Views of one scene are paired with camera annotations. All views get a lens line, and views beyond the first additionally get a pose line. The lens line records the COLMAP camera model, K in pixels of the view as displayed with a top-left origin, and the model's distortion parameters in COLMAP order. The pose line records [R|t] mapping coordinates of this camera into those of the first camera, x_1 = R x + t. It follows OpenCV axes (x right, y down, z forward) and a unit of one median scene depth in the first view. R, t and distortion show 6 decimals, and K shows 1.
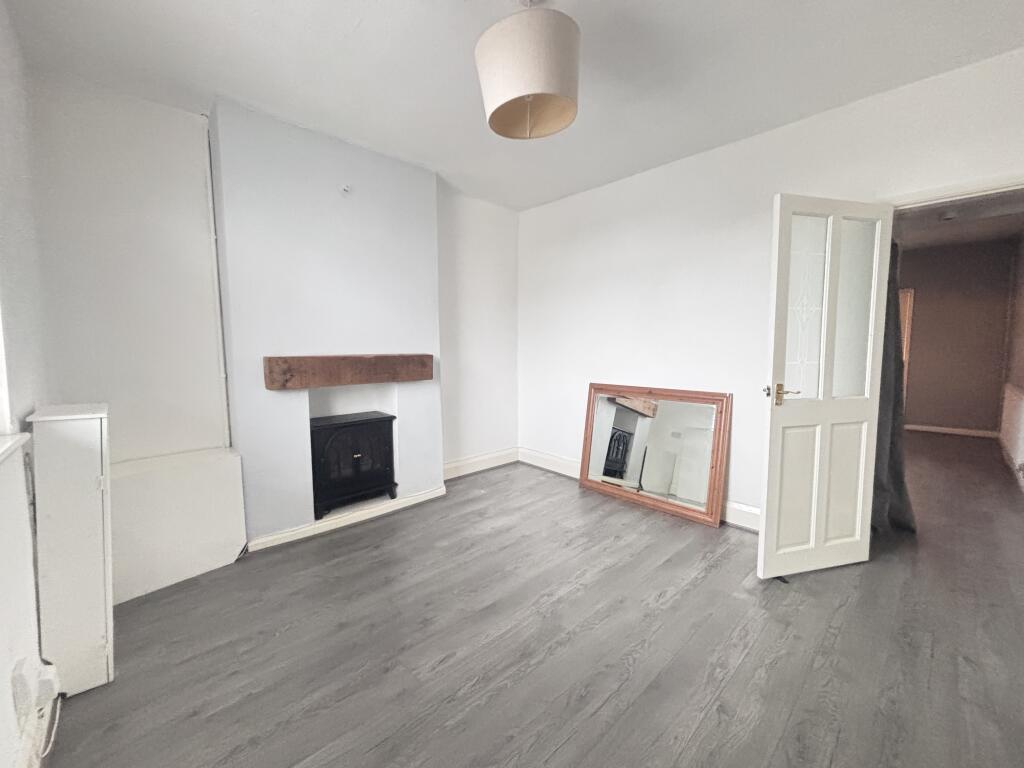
lens RADIAL K [[413.3, 0, 509.6], [0, 413.3, 378.6], [0, 0, 1]] dist [0.007581, -0.000895]
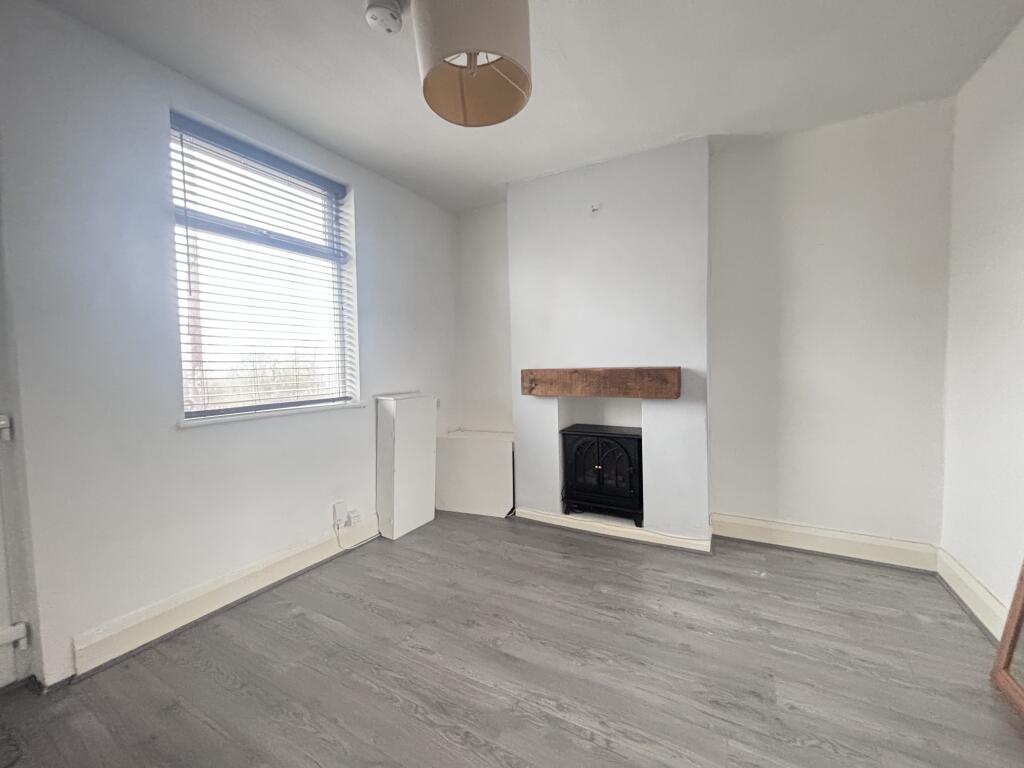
lens RADIAL K [[413.3, 0, 508.2], [0, 413.3, 379.0], [0, 0, 1]] dist [0.007581, -0.000895]
pose [[0.308650, 0.039864, -0.950340, 0.527597], [-0.056158, 0.998142, 0.023630, -0.041326], [0.949516, 0.046075, 0.310315, 0.480579]]
